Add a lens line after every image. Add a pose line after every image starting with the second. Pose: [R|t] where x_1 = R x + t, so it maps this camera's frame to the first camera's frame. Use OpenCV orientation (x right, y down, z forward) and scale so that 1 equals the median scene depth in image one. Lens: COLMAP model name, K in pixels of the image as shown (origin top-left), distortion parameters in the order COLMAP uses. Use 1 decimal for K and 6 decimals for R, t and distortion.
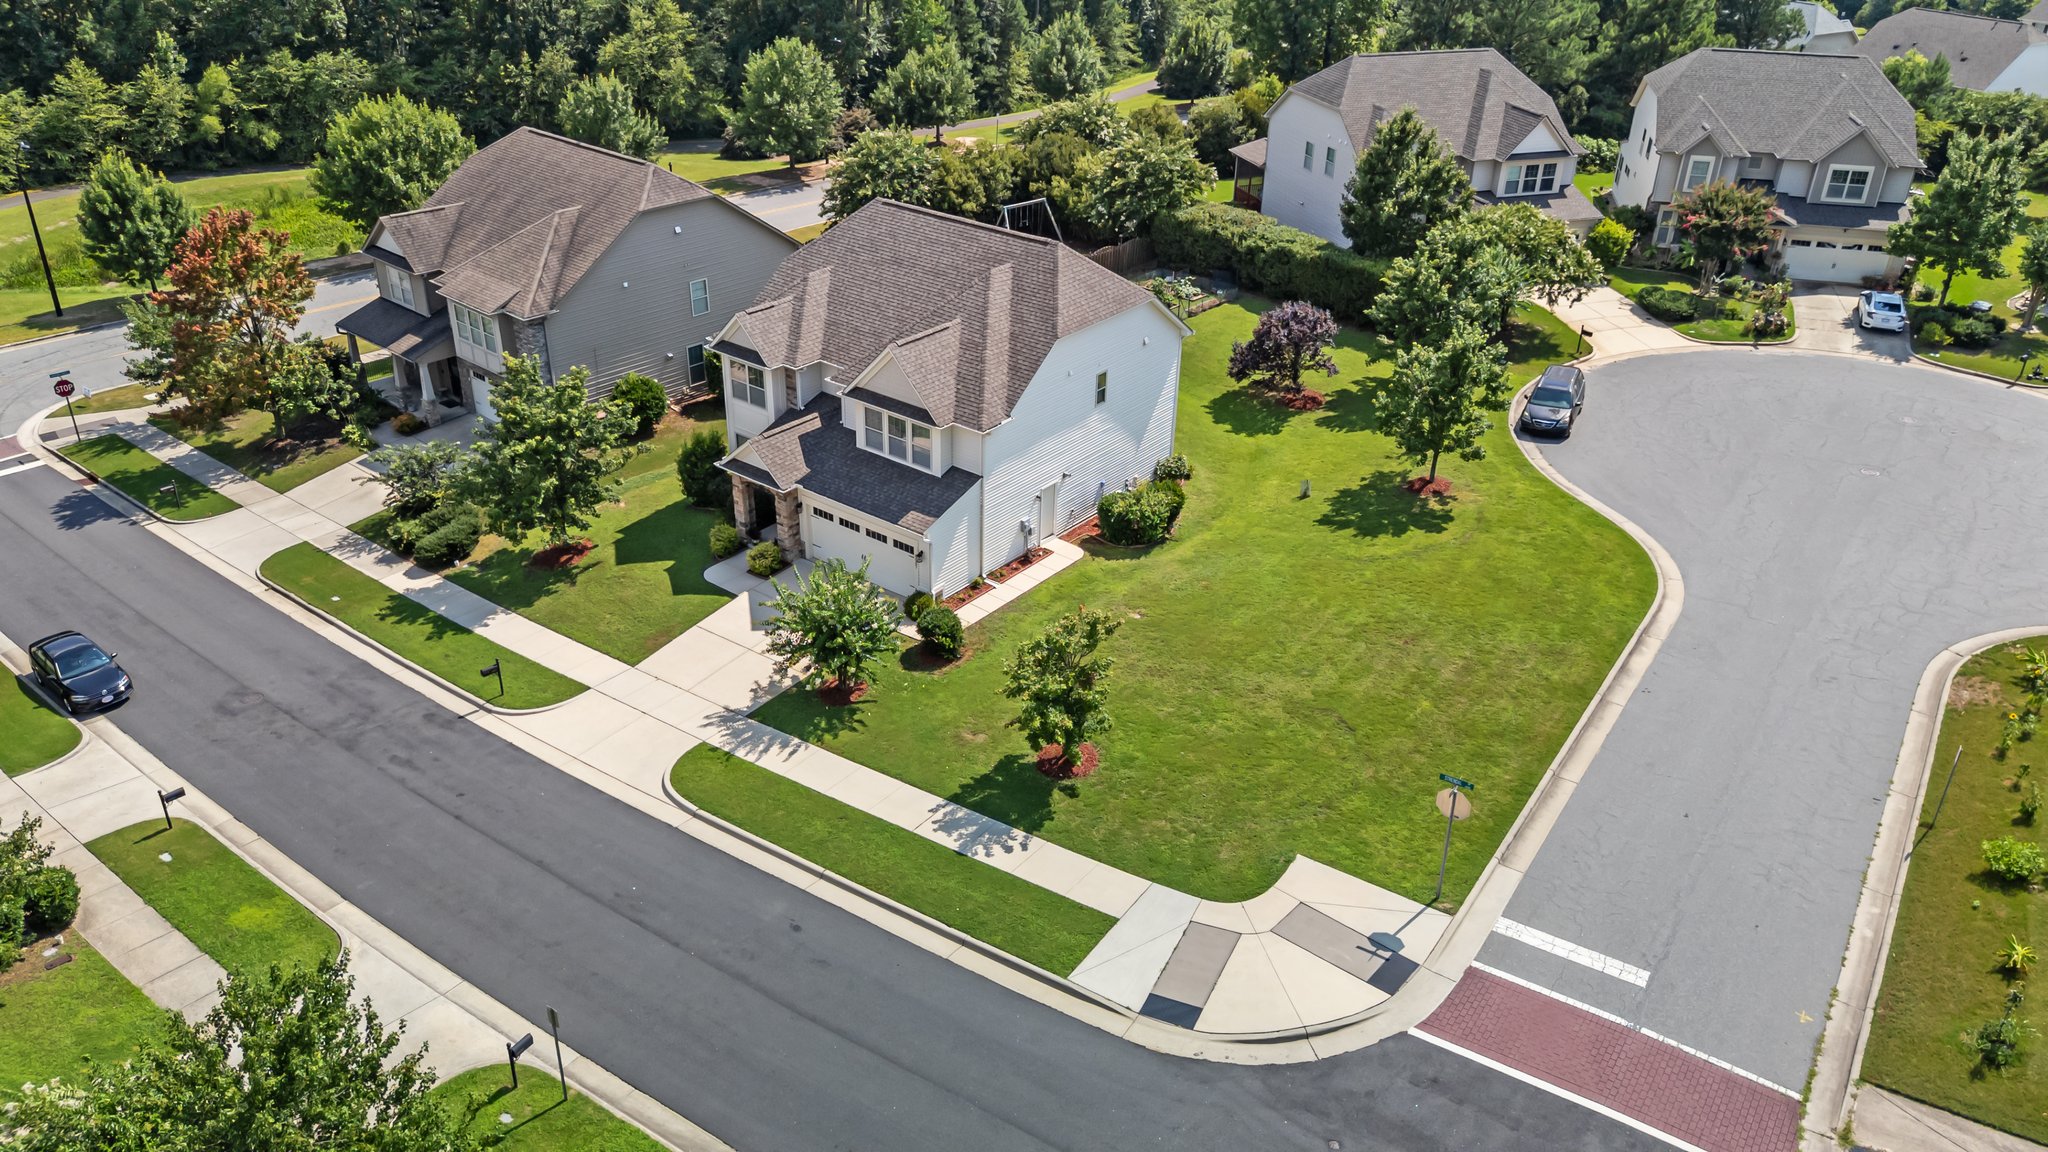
lens RADIAL K [[1498.5, 0, 1019.1], [0, 1498.5, 579.7], [0, 0, 1]] dist [0.081052, -0.097433]
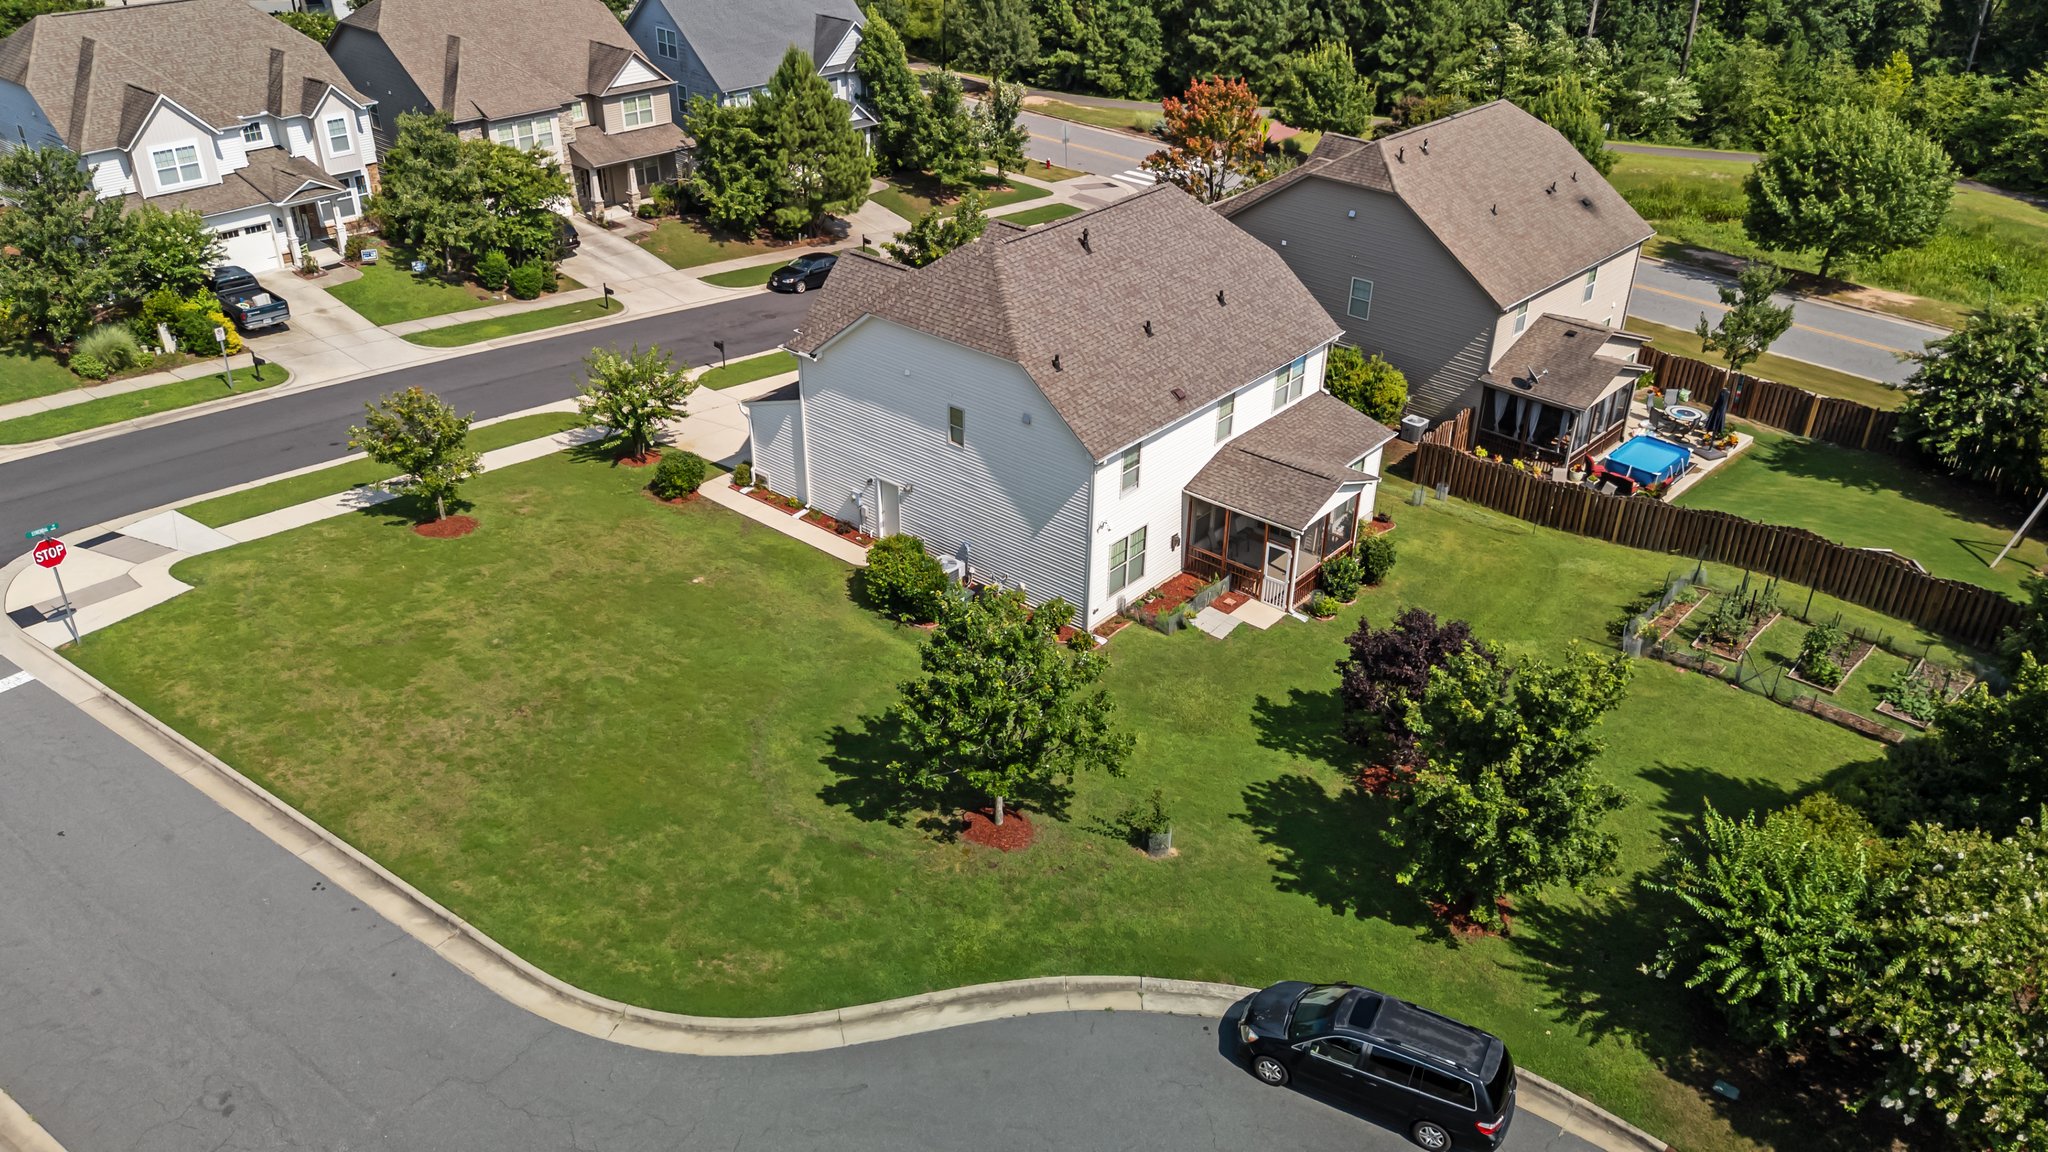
lens RADIAL K [[1505.5, 0, 1016.9], [0, 1505.5, 571.5], [0, 0, 1]] dist [0.078120, -0.088608]
pose [[-0.029368, 0.478728, -0.877472, 0.796119], [-0.494957, 0.755708, 0.428862, -0.426780], [0.868421, 0.446906, 0.214757, 0.868446]]
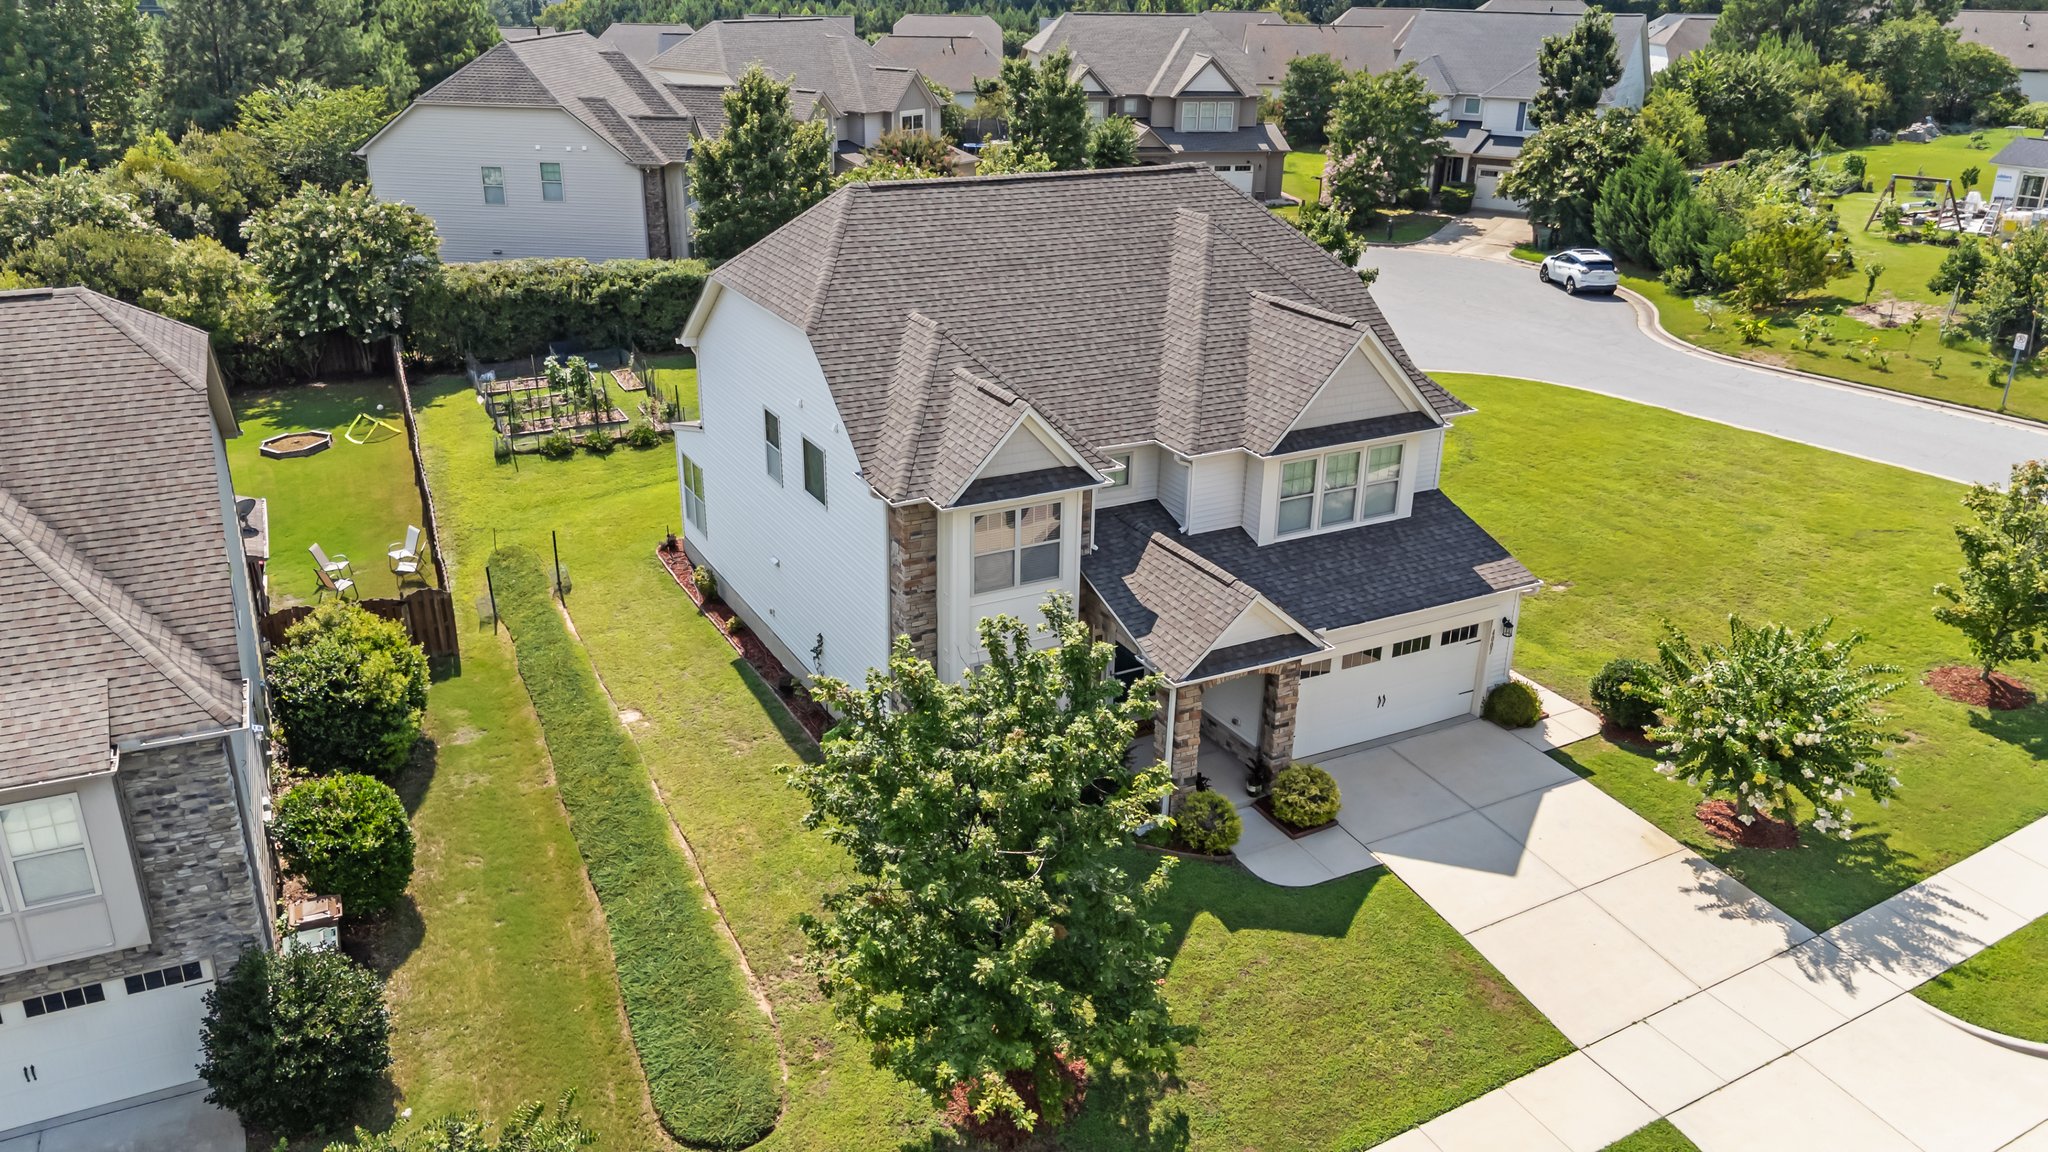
lens RADIAL K [[1514.2, 0, 1020.2], [0, 1514.2, 565.5], [0, 0, 1]] dist [0.061175, -0.059606]
pose [[0.395573, -0.357388, 0.846047, -0.594091], [0.436258, 0.883744, 0.169337, -0.206043], [-0.808208, 0.302109, 0.505499, 0.744665]]
